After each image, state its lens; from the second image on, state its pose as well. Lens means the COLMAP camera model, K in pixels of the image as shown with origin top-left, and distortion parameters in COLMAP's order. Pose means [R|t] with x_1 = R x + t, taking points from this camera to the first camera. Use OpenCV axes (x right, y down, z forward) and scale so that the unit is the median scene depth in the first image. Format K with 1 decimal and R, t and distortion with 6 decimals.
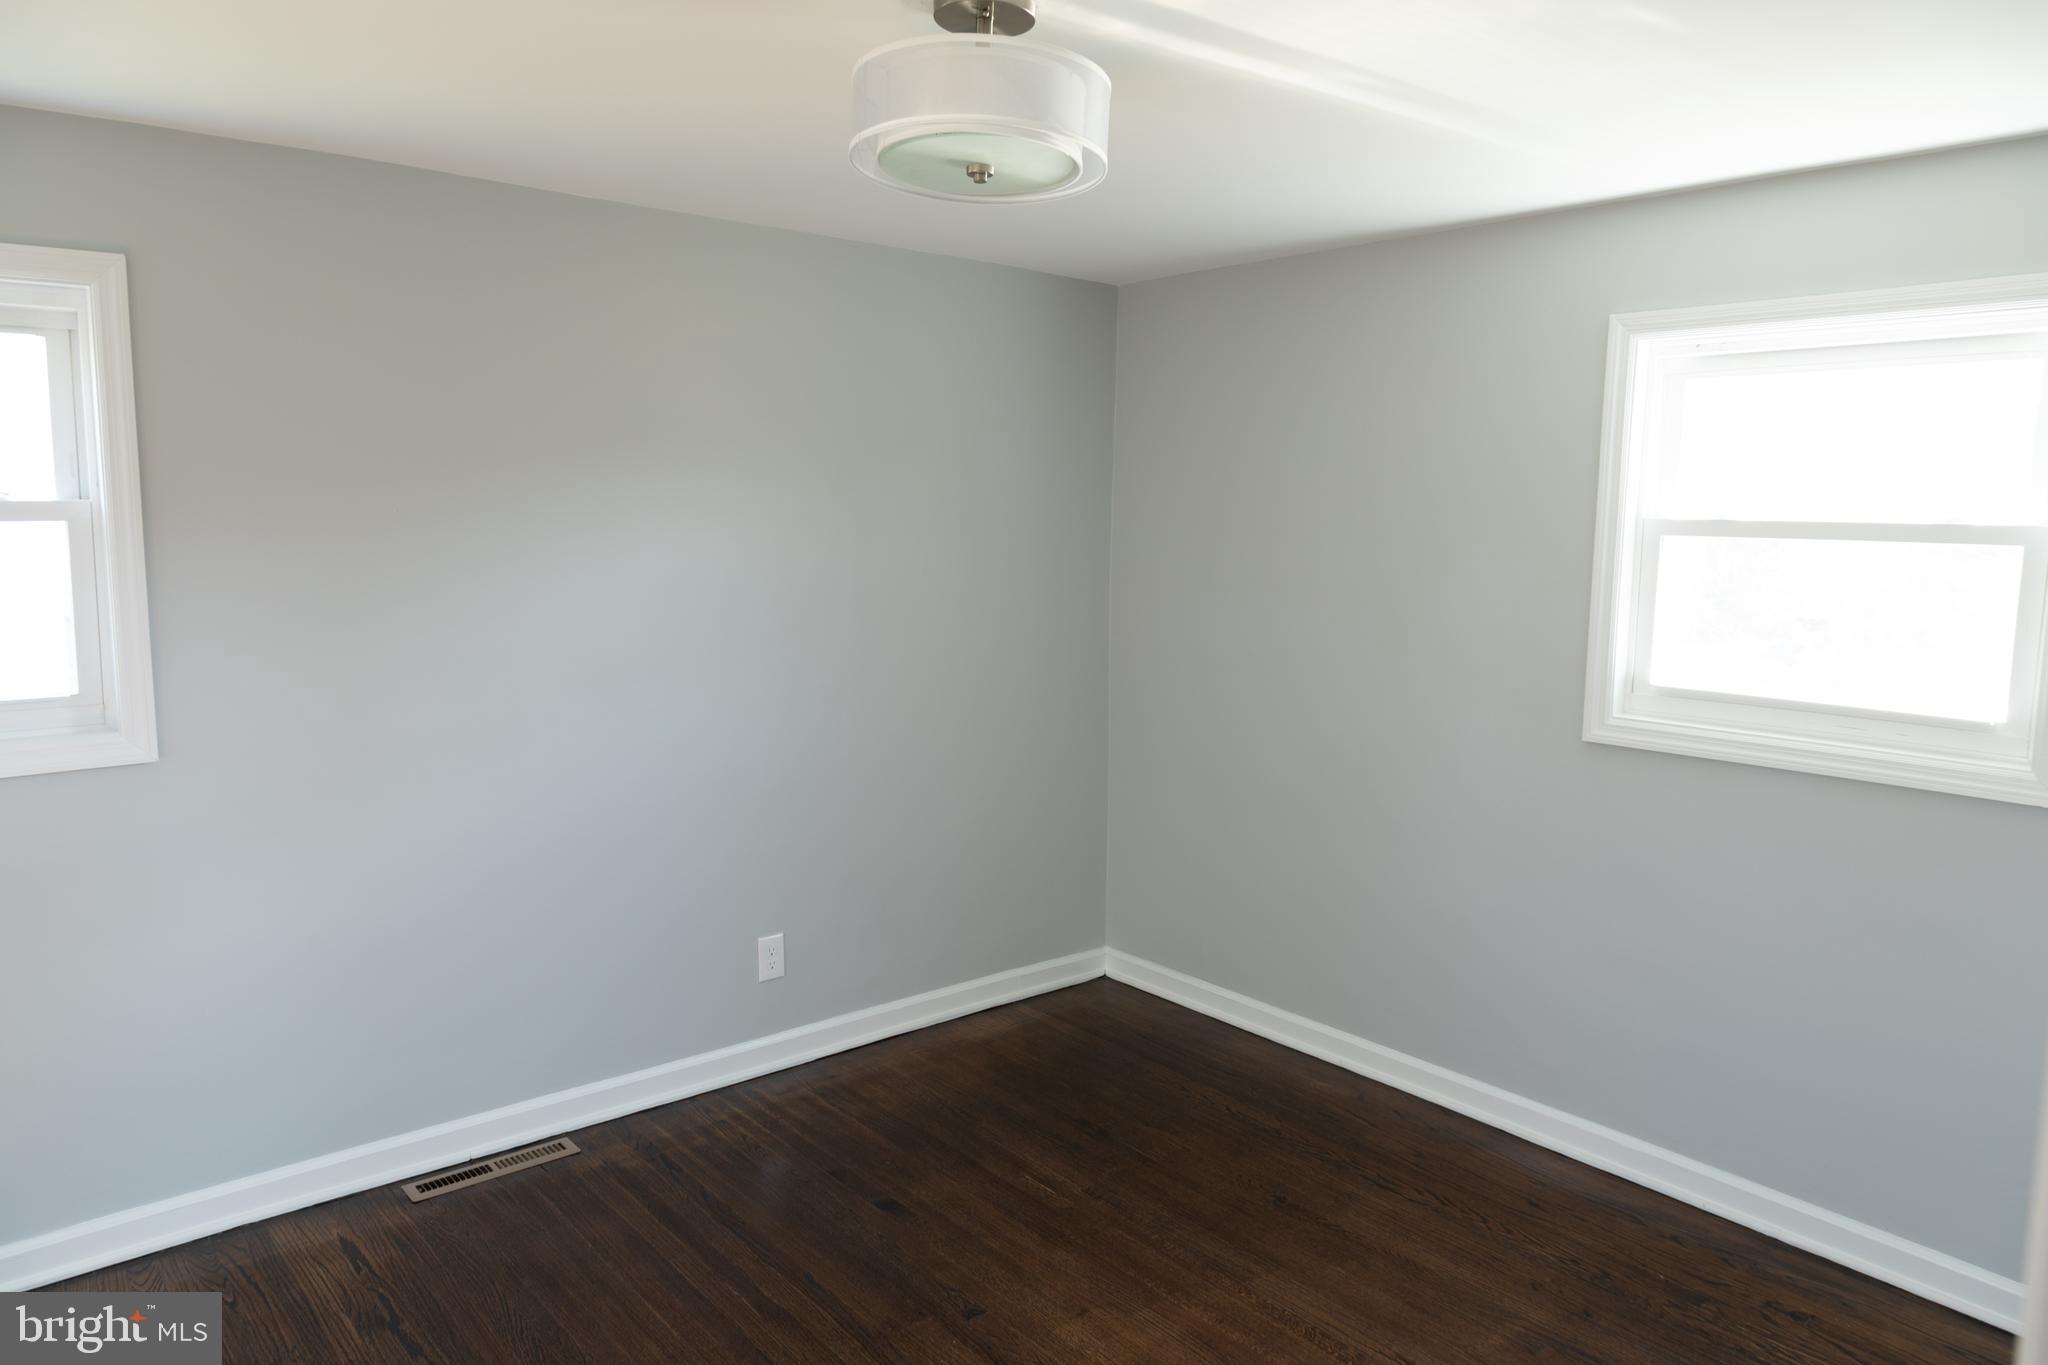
lens RADIAL K [[1353.6, 0, 1016.0], [0, 1353.6, 662.7], [0, 0, 1]] dist [-0.016931, -0.002507]
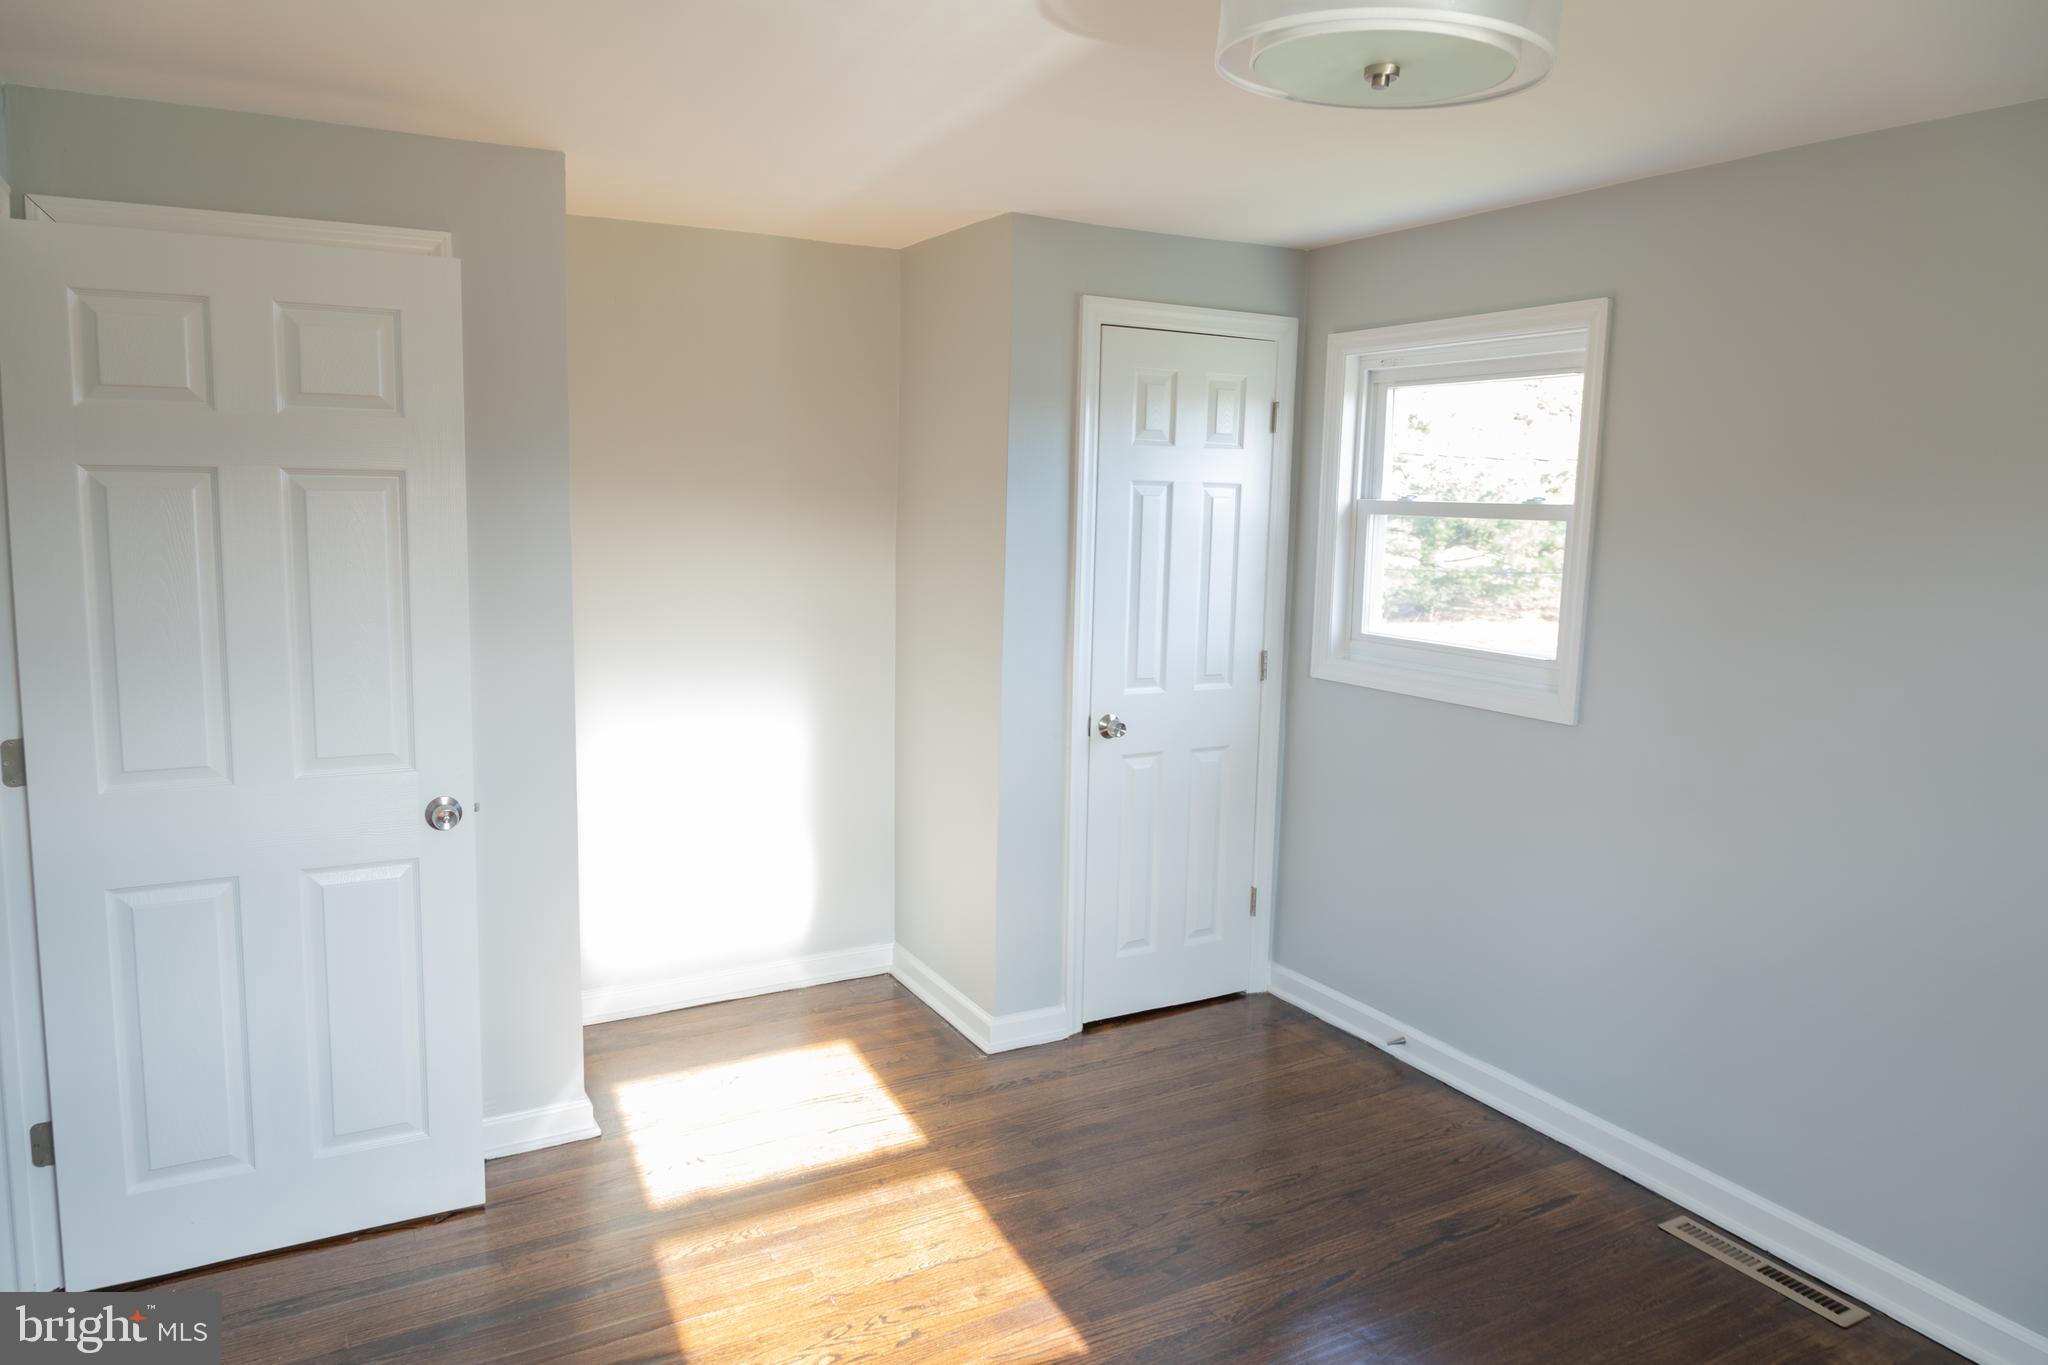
lens RADIAL K [[1353.6, 0, 1016.0], [0, 1353.6, 662.7], [0, 0, 1]] dist [-0.016931, -0.002507]
pose [[-0.210596, 0.115005, -0.970785, 0.597424], [-0.139999, 0.979271, 0.146382, -0.083545], [0.967496, 0.166737, -0.190130, 0.723010]]
